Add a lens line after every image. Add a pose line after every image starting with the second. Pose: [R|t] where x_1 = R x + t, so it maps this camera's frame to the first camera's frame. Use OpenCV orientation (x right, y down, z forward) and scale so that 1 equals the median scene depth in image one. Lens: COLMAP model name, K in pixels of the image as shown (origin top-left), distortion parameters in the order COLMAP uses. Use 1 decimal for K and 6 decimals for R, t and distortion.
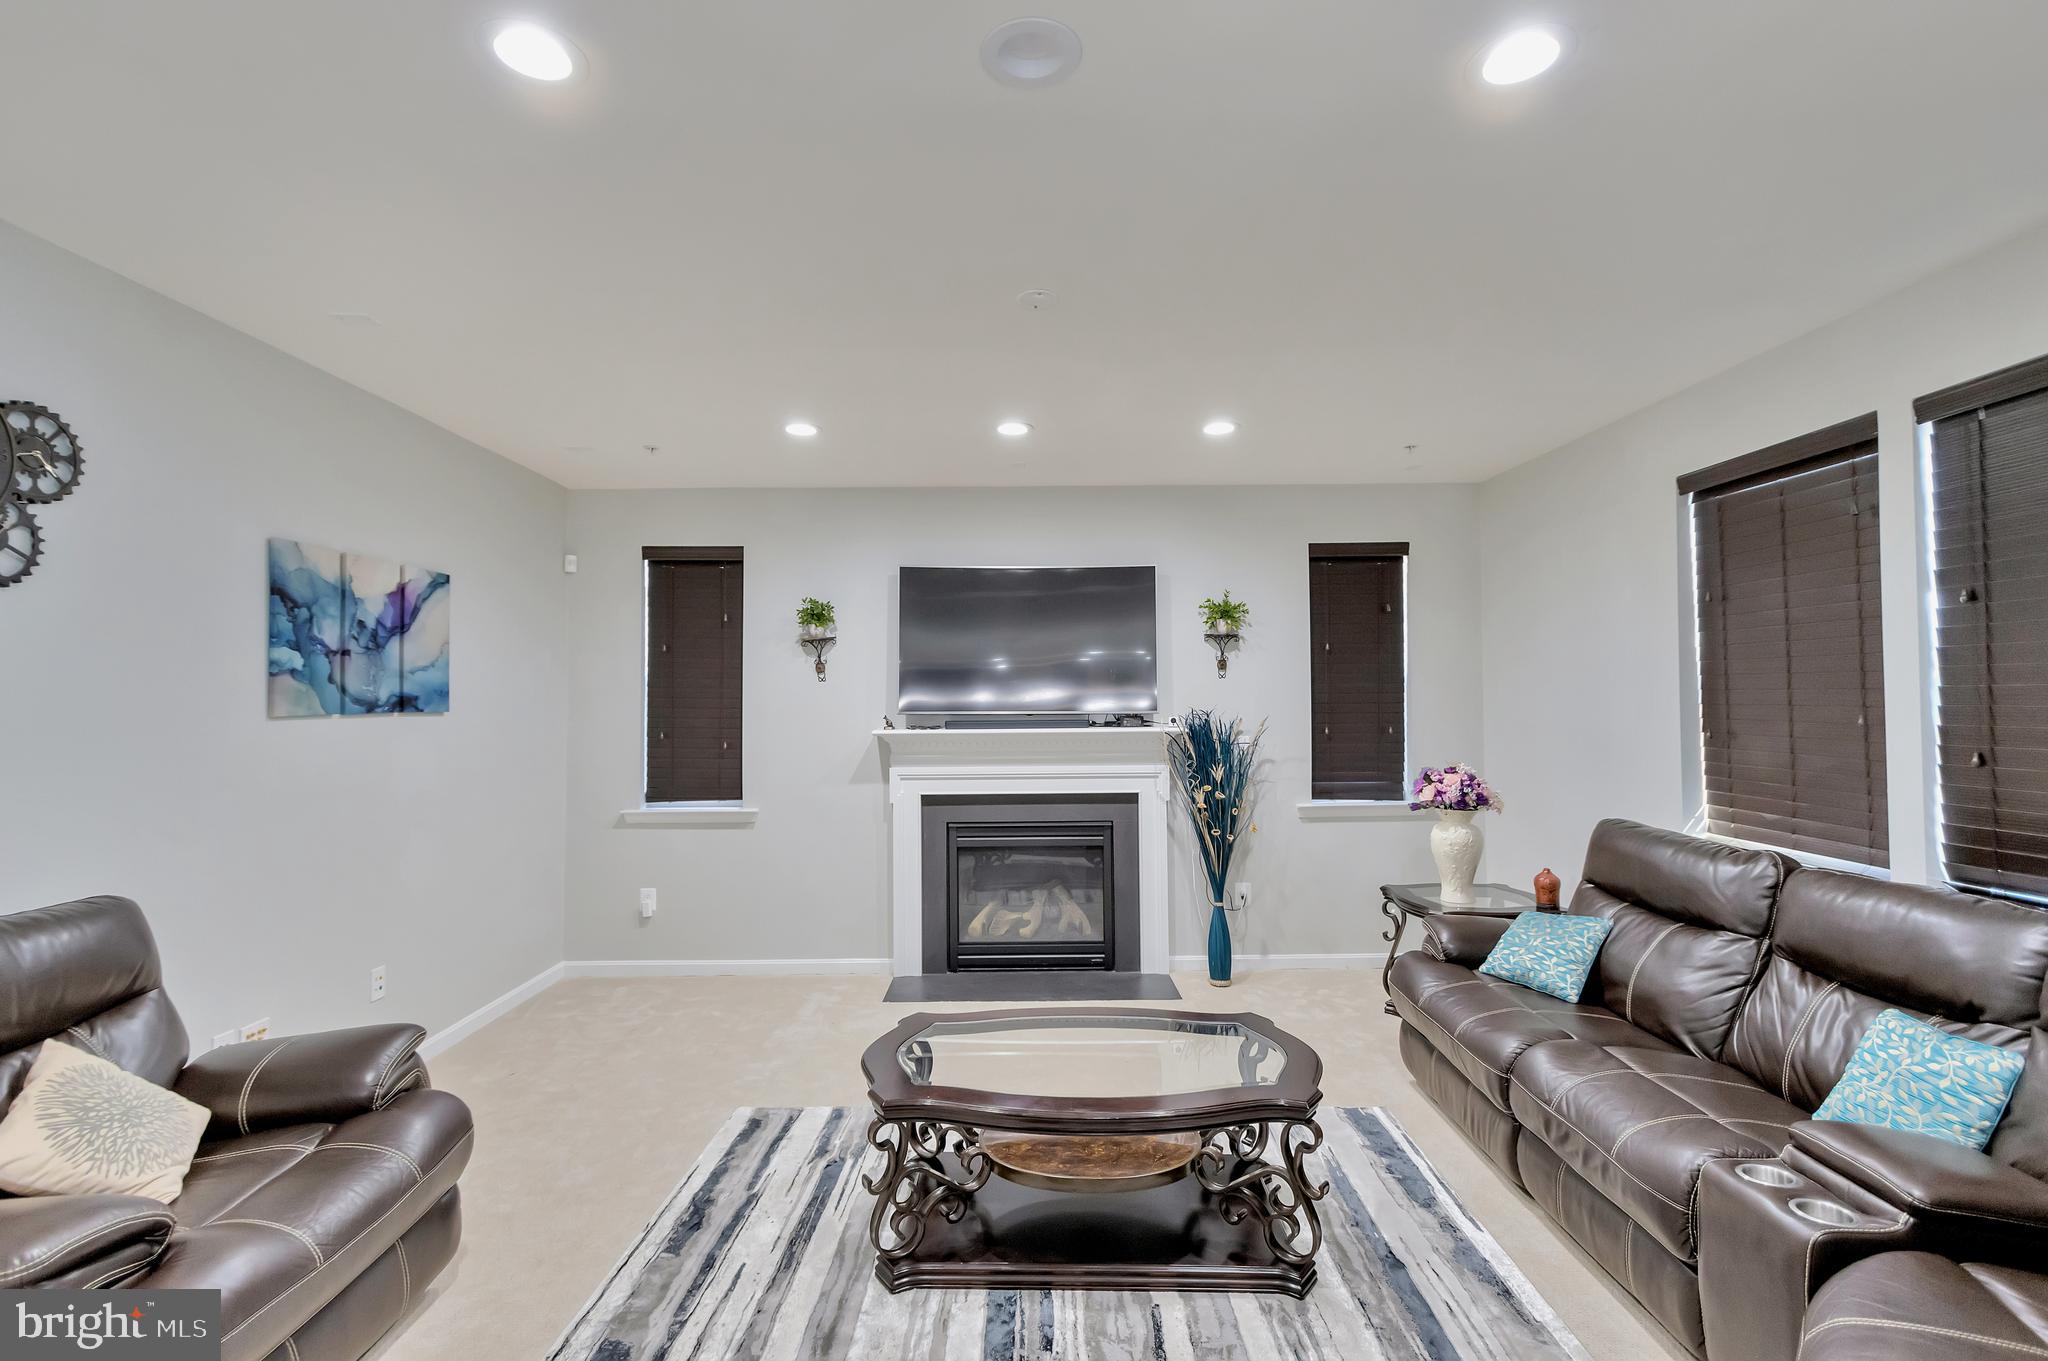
lens RADIAL K [[937.1, 0, 1027.5], [0, 937.1, 677.0], [0, 0, 1]] dist [0.000600, -0.000282]
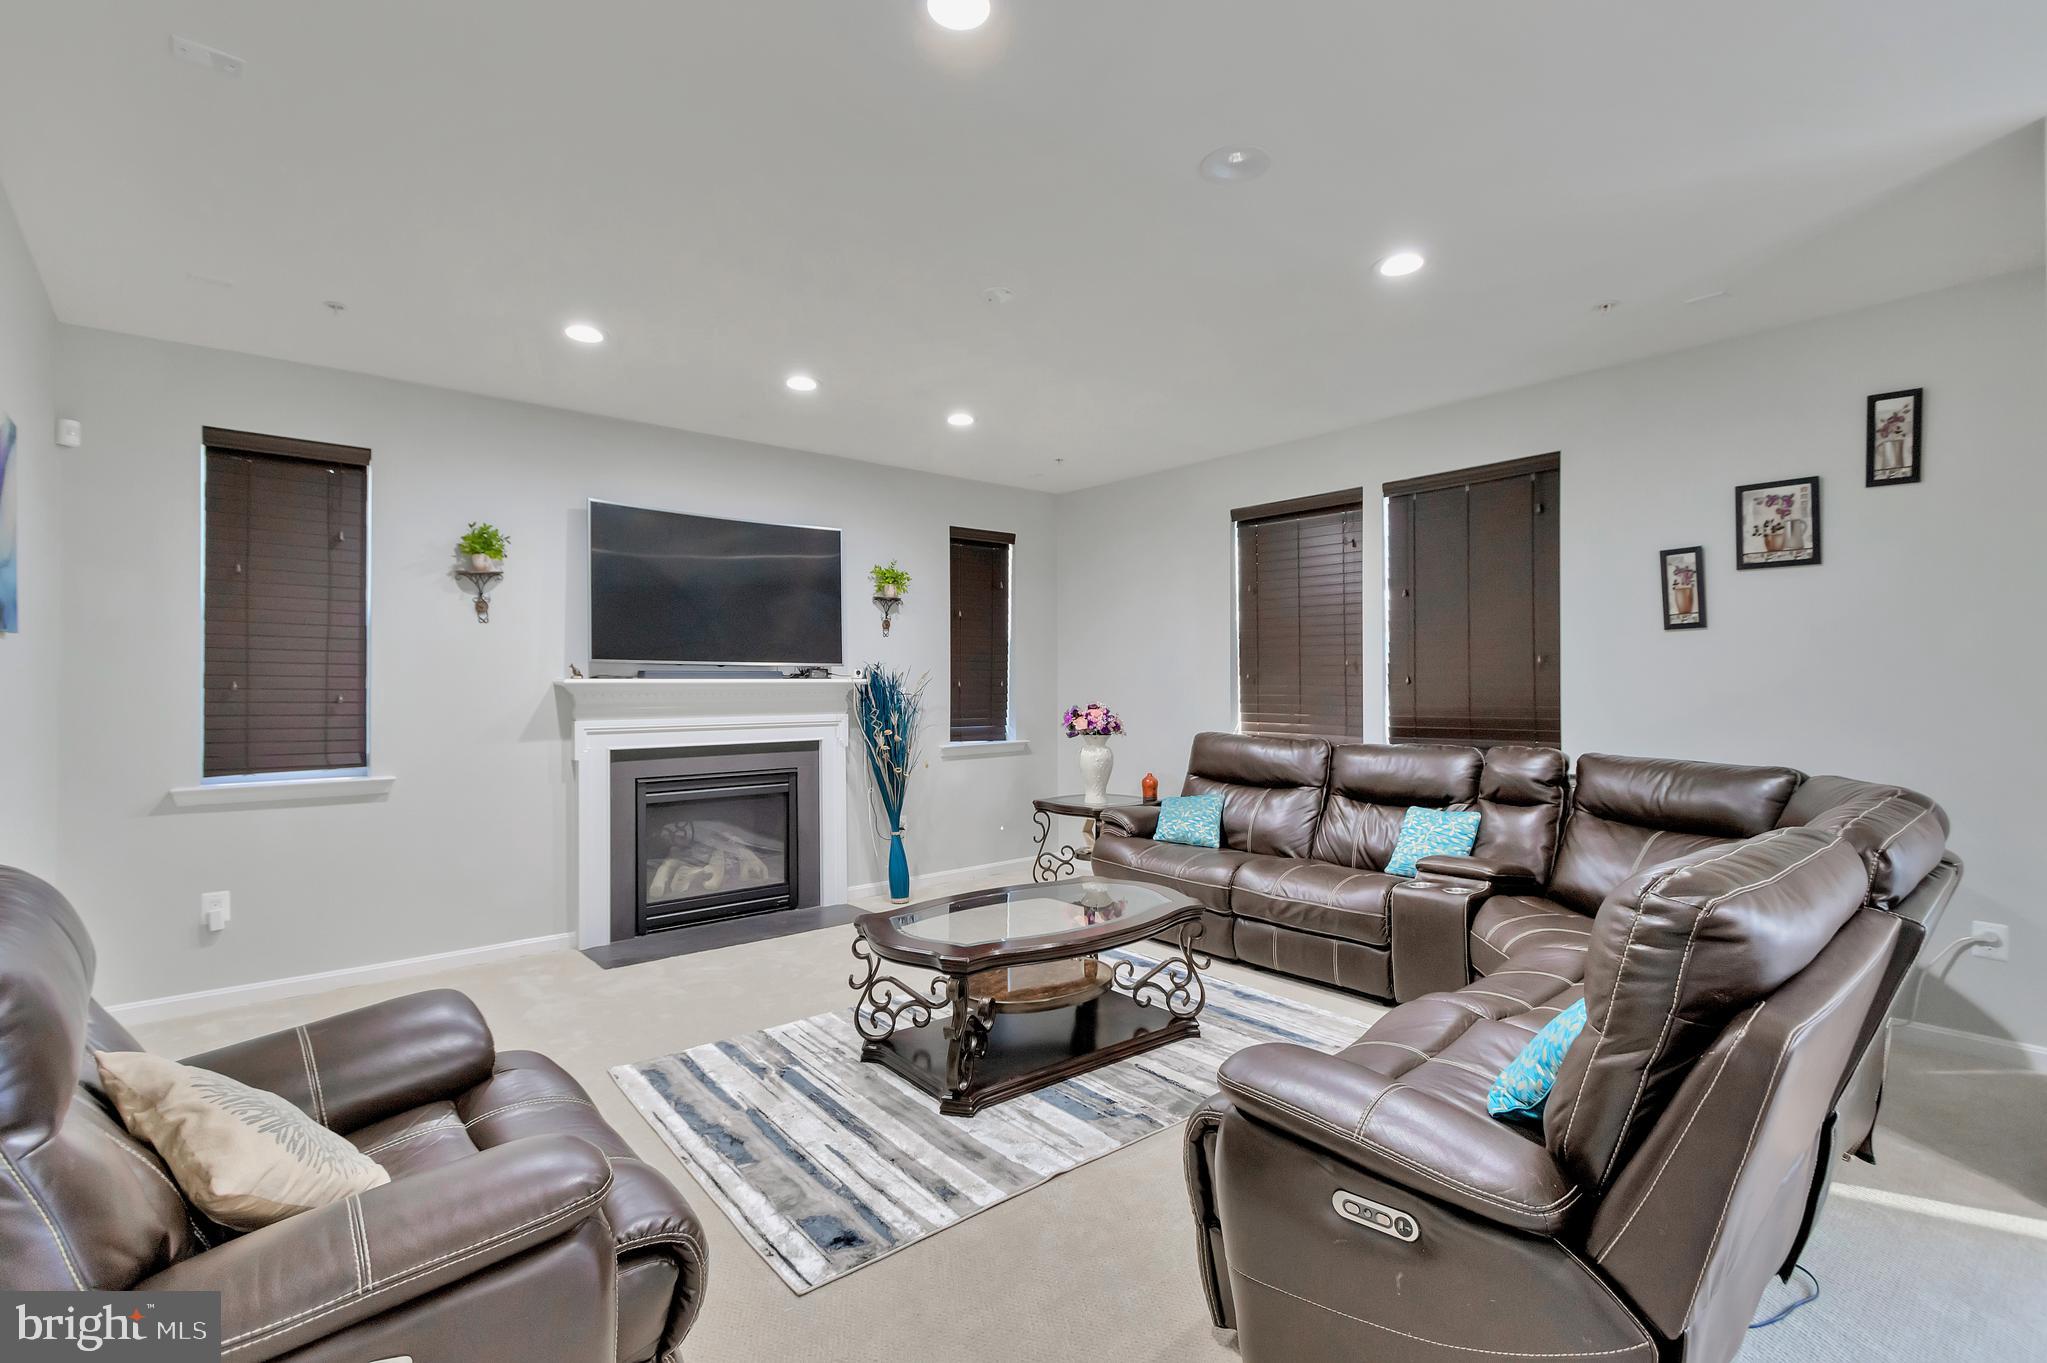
lens RADIAL K [[936.7, 0, 1027.0], [0, 936.7, 678.0], [0, 0, 1]] dist [0.000600, -0.000282]
pose [[0.765433, 0.009389, 0.643447, -0.408048], [-0.015870, 0.999865, 0.004288, 0.045556], [-0.643320, -0.013493, 0.765478, 0.026590]]
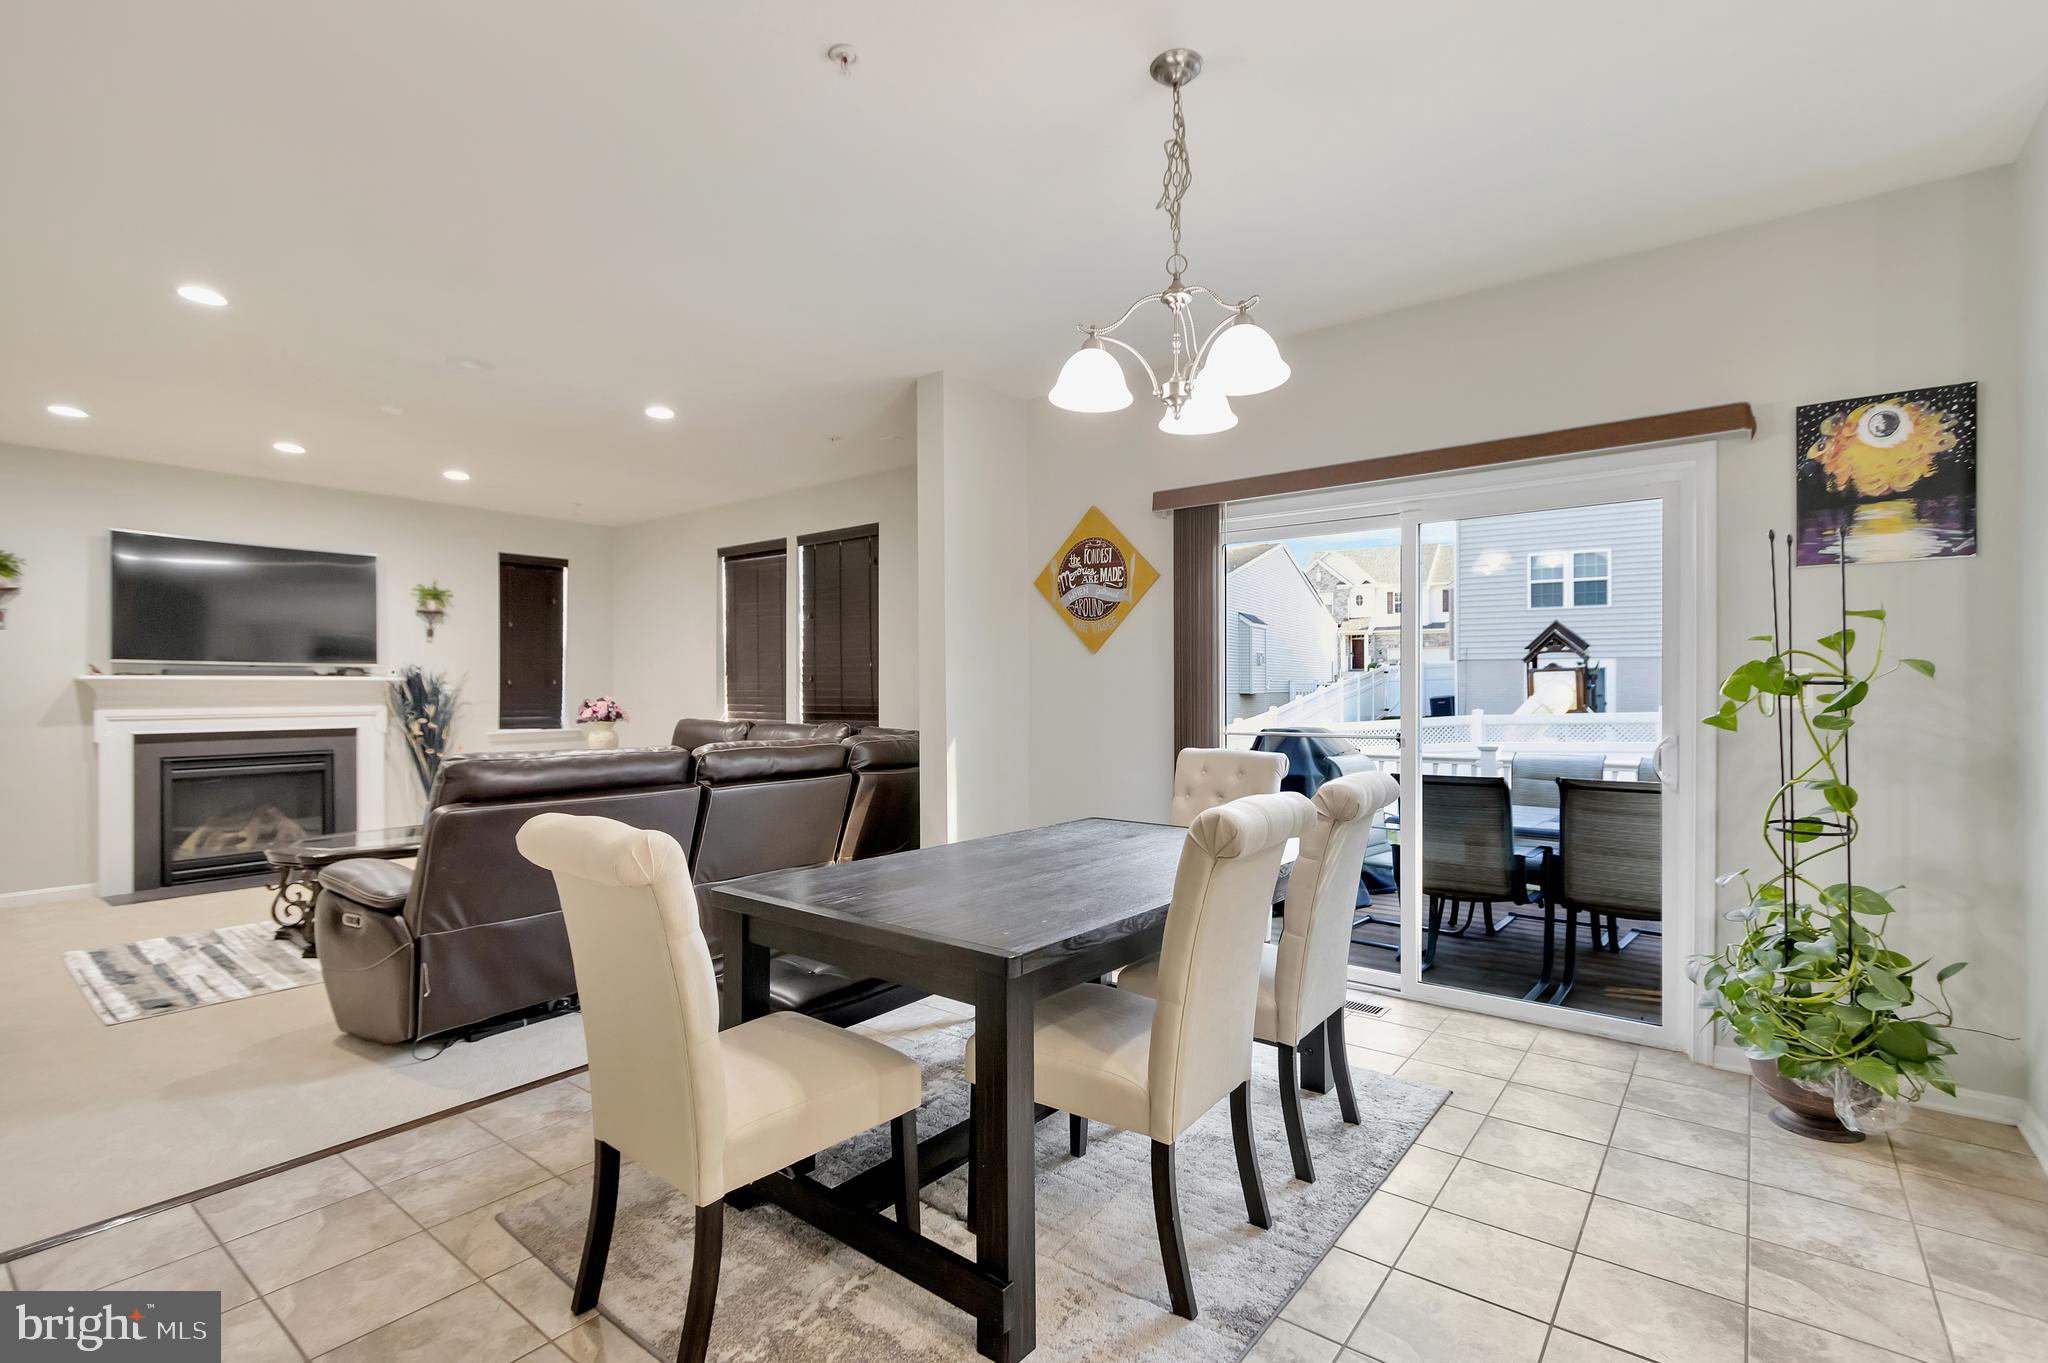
lens RADIAL K [[944.2, 0, 1024.0], [0, 944.2, 681.5], [0, 0, 1]] dist [0.006314, -0.000978]
pose [[0.618661, 0.011203, 0.785578, -0.359903], [-0.018548, 0.999828, 0.000348, 0.043210], [-0.785439, -0.014787, 0.618762, -0.570298]]
